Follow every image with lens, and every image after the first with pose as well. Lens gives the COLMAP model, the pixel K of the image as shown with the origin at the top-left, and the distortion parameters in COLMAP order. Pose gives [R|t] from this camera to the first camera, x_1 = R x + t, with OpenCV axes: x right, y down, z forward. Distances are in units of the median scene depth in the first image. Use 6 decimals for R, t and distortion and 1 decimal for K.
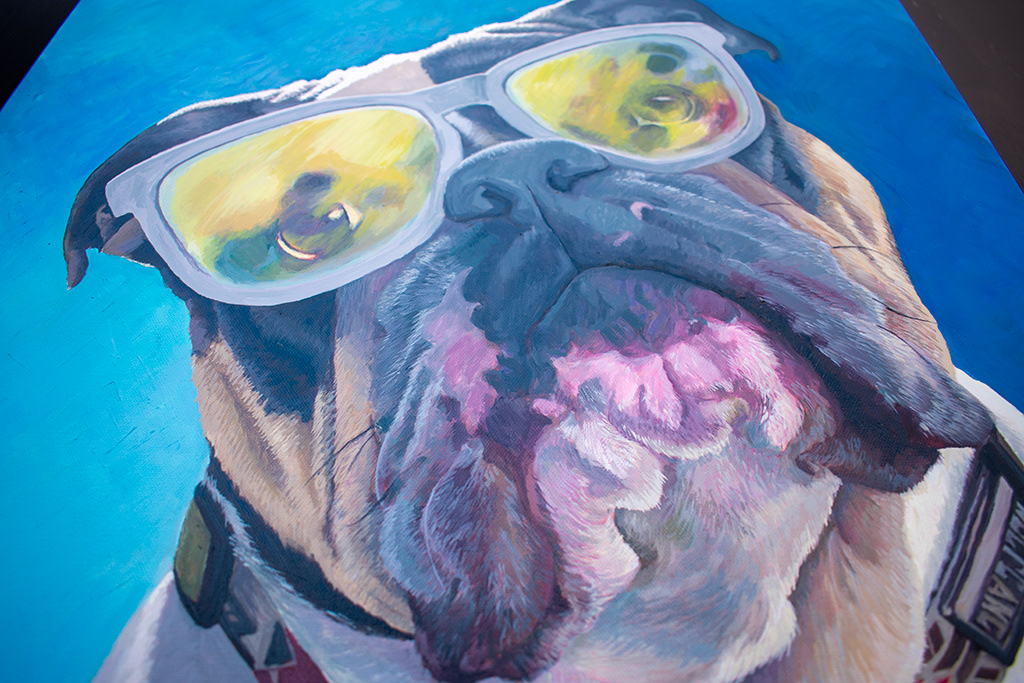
lens RADIAL K [[793.6, 0, 508.4], [0, 793.6, 339.9], [0, 0, 1]] dist [-0.113202, 0.024318]
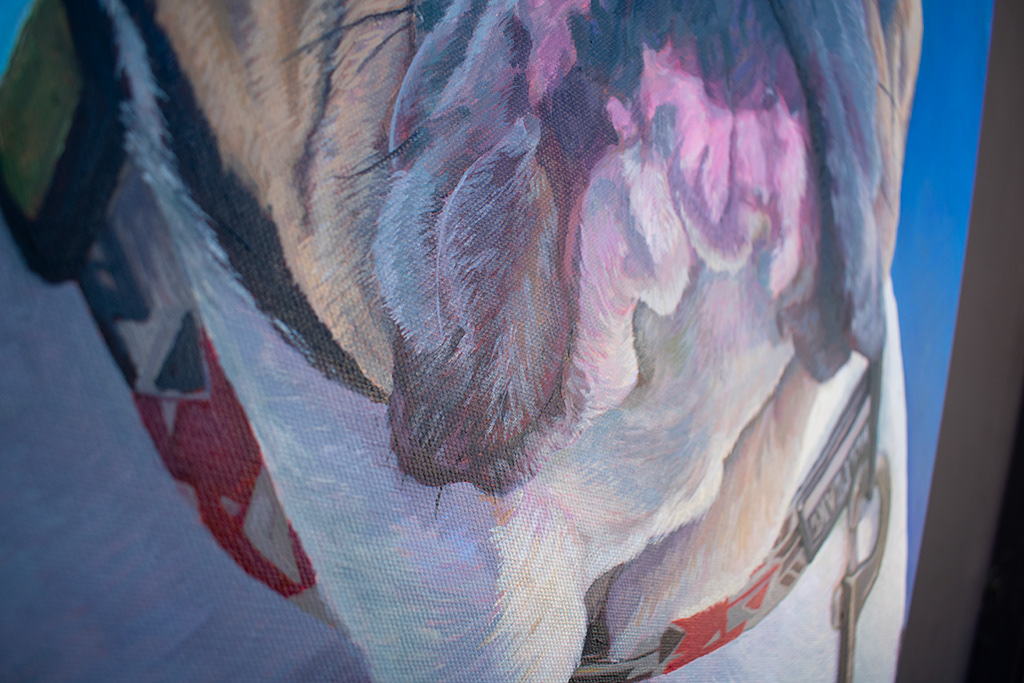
lens RADIAL K [[793.6, 0, 514.3], [0, 793.6, 332.2], [0, 0, 1]] dist [-0.113202, 0.024318]
pose [[0.713425, 0.297934, 0.634240, -0.402205], [-0.606249, 0.716332, 0.345443, 0.039047], [-0.351407, -0.630954, 0.691671, 0.448244]]
